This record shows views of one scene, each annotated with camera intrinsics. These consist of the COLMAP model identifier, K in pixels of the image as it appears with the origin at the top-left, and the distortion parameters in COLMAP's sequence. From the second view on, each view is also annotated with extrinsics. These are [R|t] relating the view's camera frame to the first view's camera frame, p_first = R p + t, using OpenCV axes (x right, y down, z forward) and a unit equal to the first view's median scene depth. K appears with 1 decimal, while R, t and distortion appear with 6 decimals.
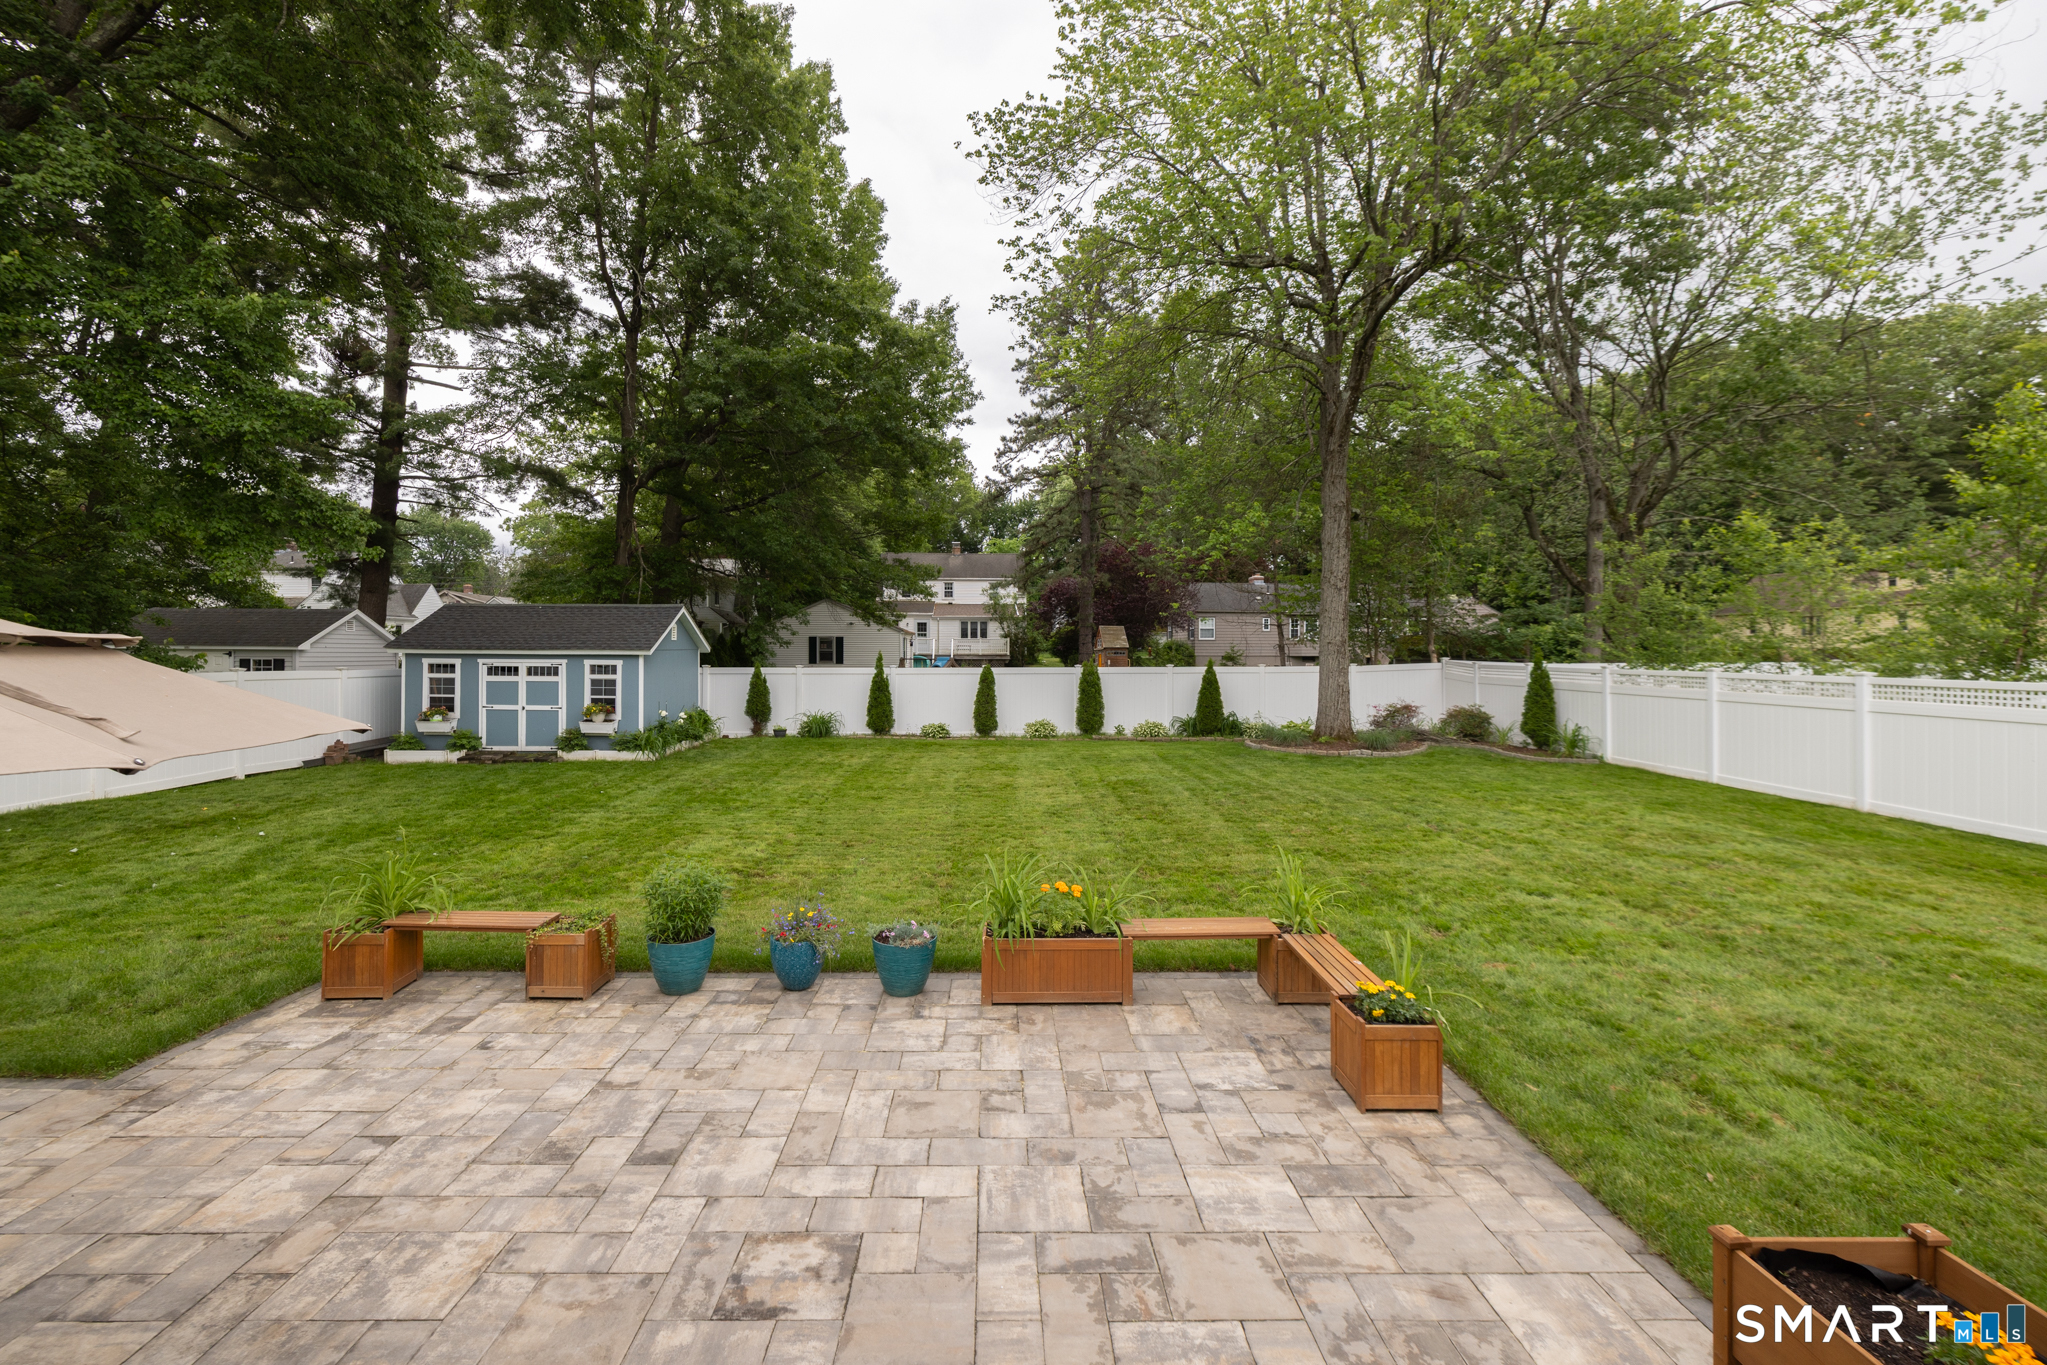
lens RADIAL K [[882.0, 0, 1019.9], [0, 882.0, 666.7], [0, 0, 1]] dist [-0.002104, -0.000291]
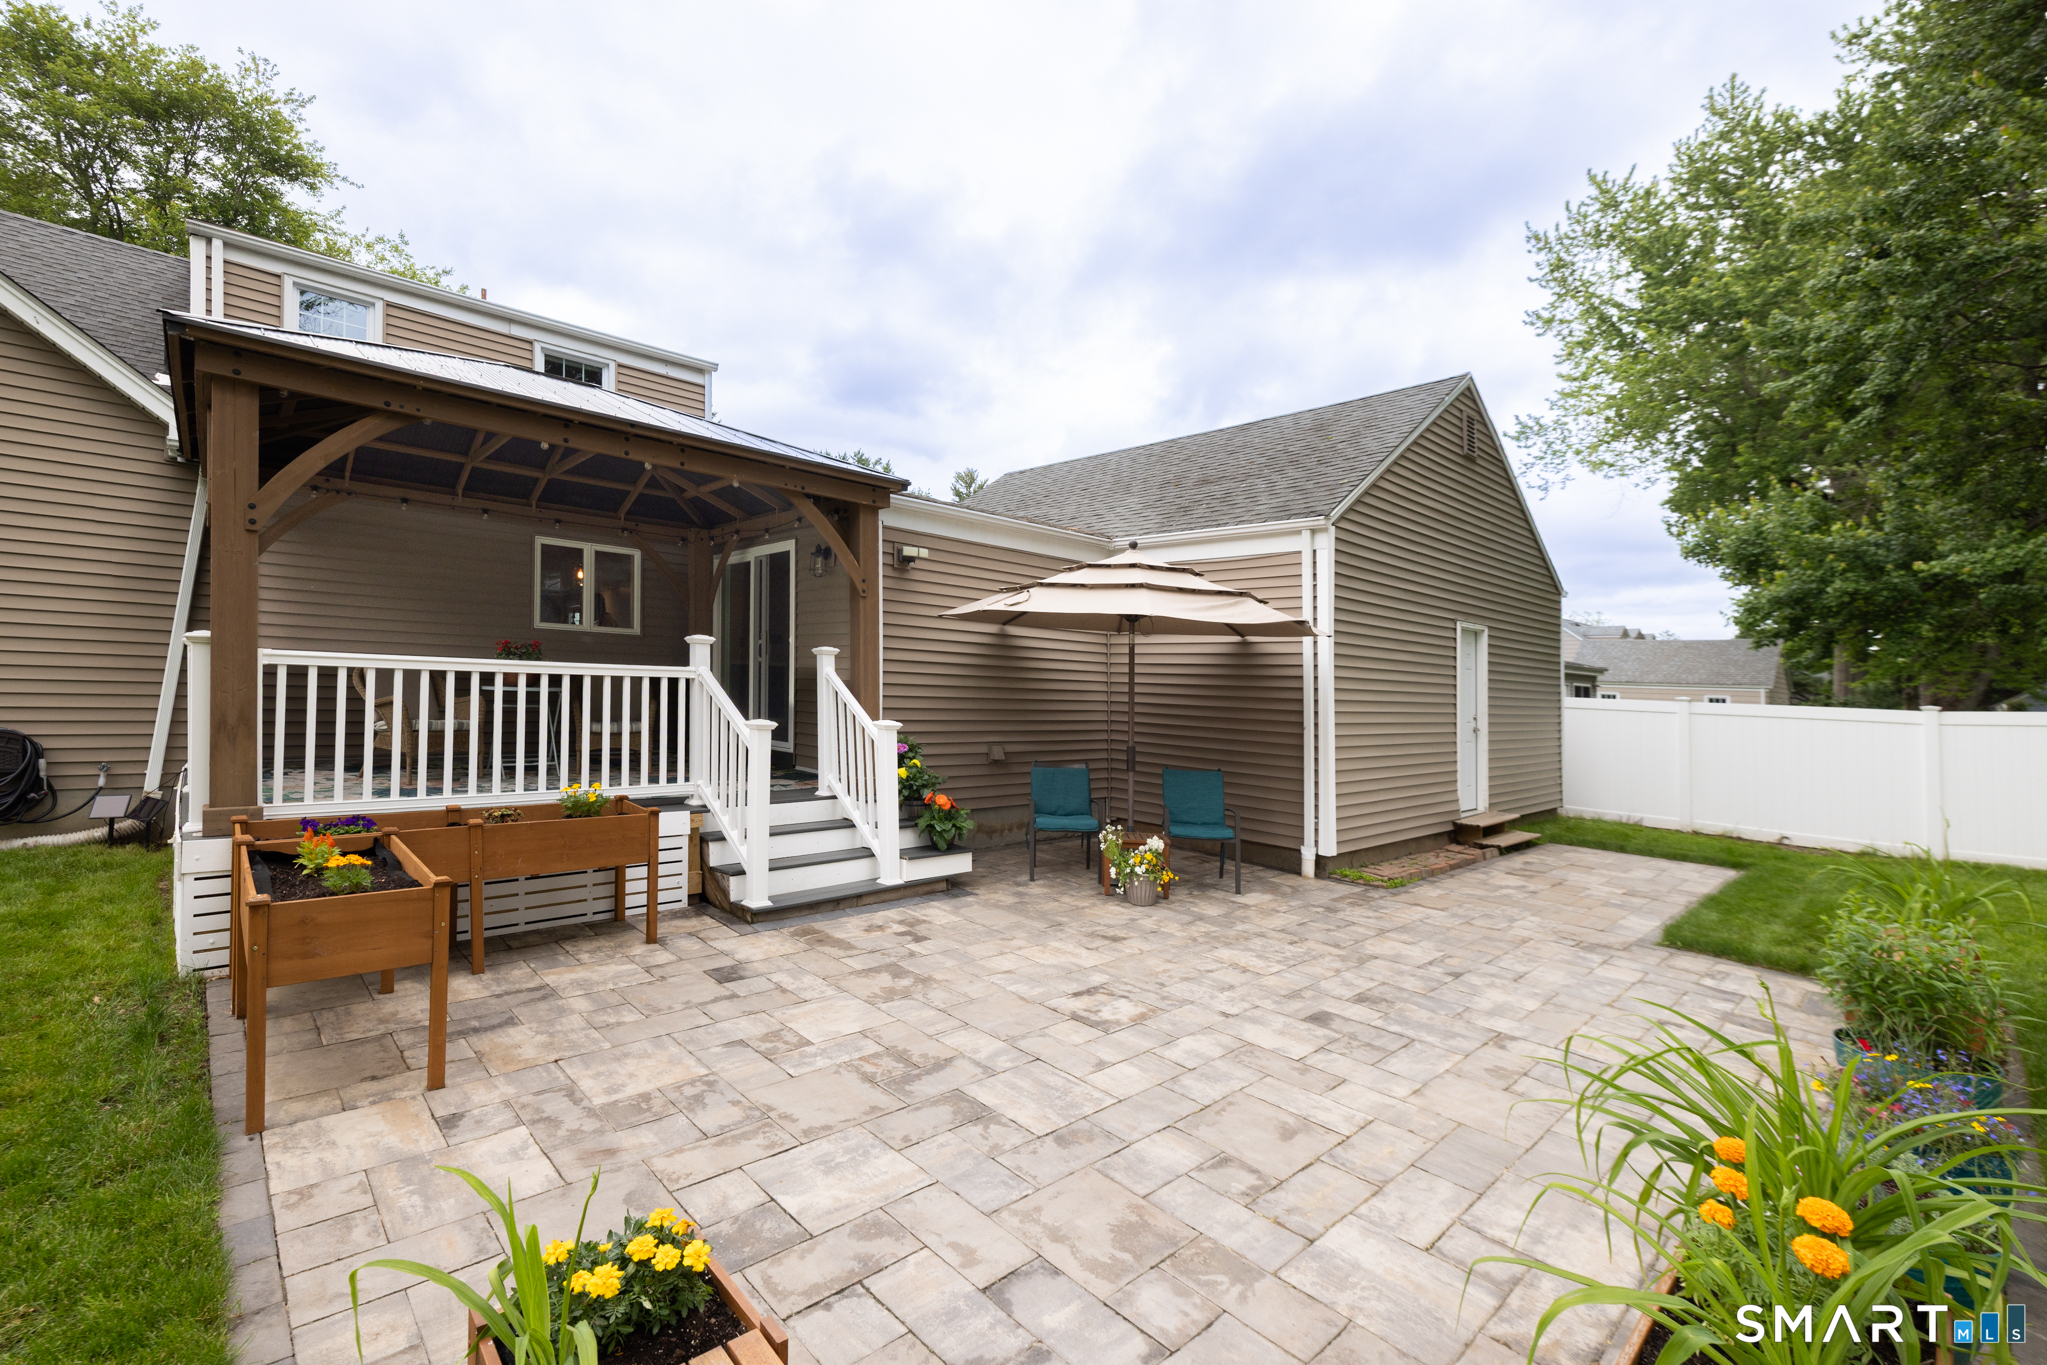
lens RADIAL K [[882.0, 0, 1027.6], [0, 882.0, 670.7], [0, 0, 1]] dist [-0.002104, -0.000291]
pose [[-0.741196, -0.044502, -0.669812, 0.282877], [-0.052076, 0.998605, -0.008721, 0.065836], [0.669266, 0.028418, -0.742480, 0.703481]]
